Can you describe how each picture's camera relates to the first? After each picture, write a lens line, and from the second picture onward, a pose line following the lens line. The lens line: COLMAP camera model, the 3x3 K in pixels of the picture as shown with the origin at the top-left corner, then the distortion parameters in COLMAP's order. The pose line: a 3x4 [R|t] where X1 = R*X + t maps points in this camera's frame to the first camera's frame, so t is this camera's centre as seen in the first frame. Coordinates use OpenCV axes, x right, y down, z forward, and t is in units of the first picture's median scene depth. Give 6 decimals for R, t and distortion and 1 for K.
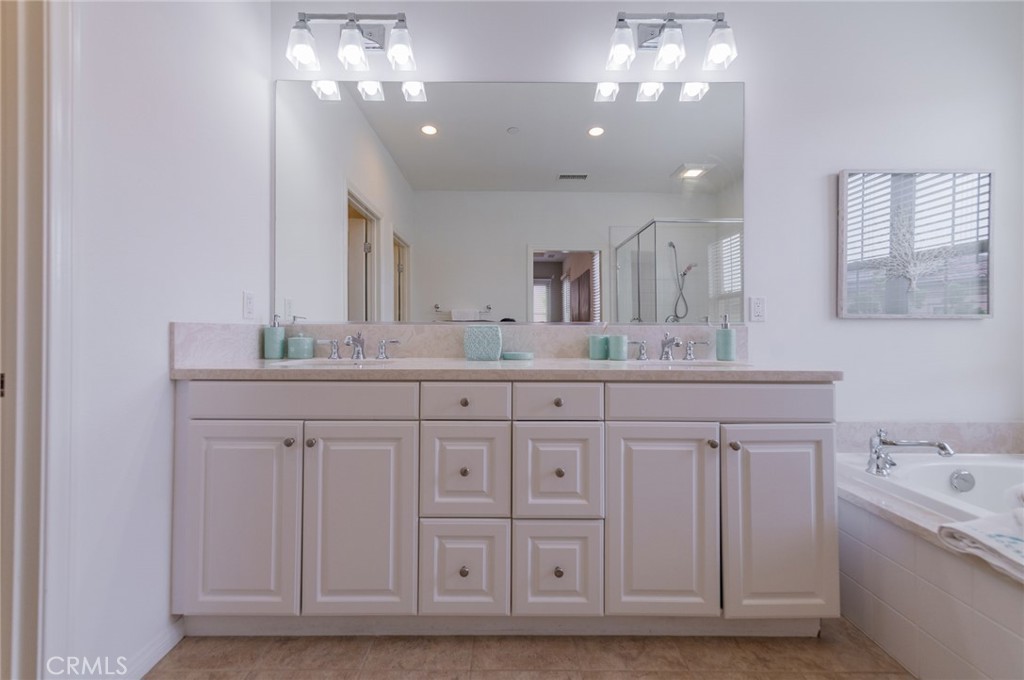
lens RADIAL K [[407.2, 0, 510.1], [0, 407.2, 330.8], [0, 0, 1]] dist [0.010968, -0.000275]
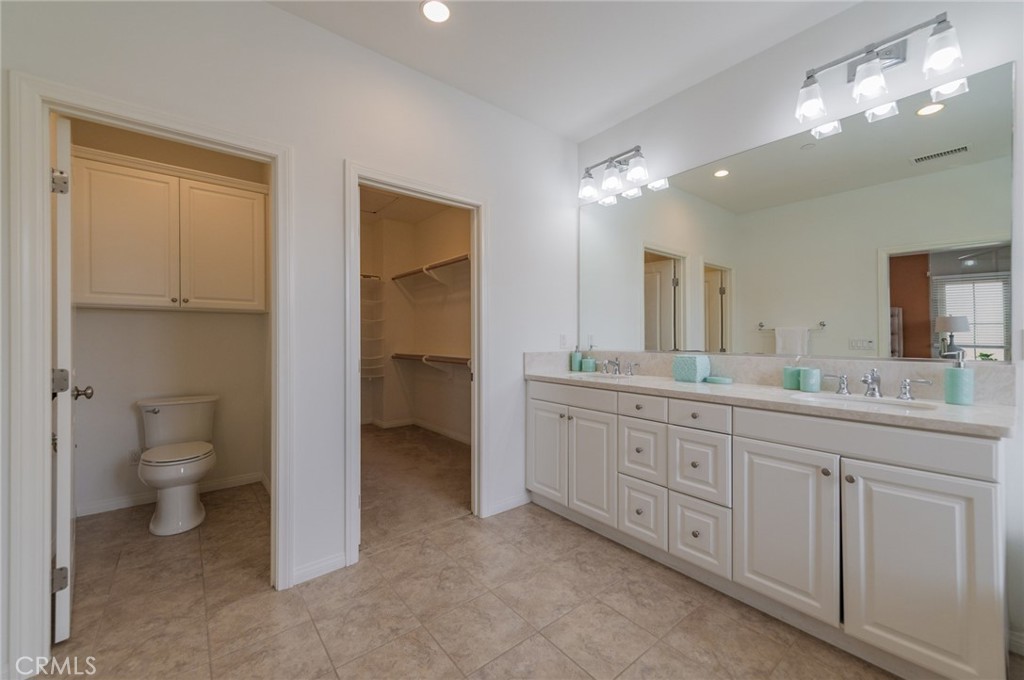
lens RADIAL K [[401.2, 0, 516.3], [0, 401.2, 343.9], [0, 0, 1]] dist [0.007524, -0.000372]
pose [[0.625829, 0.006598, -0.779933, 0.785770], [0.004117, 0.999922, 0.011763, -0.090314], [0.779950, -0.010572, 0.625753, -0.349522]]
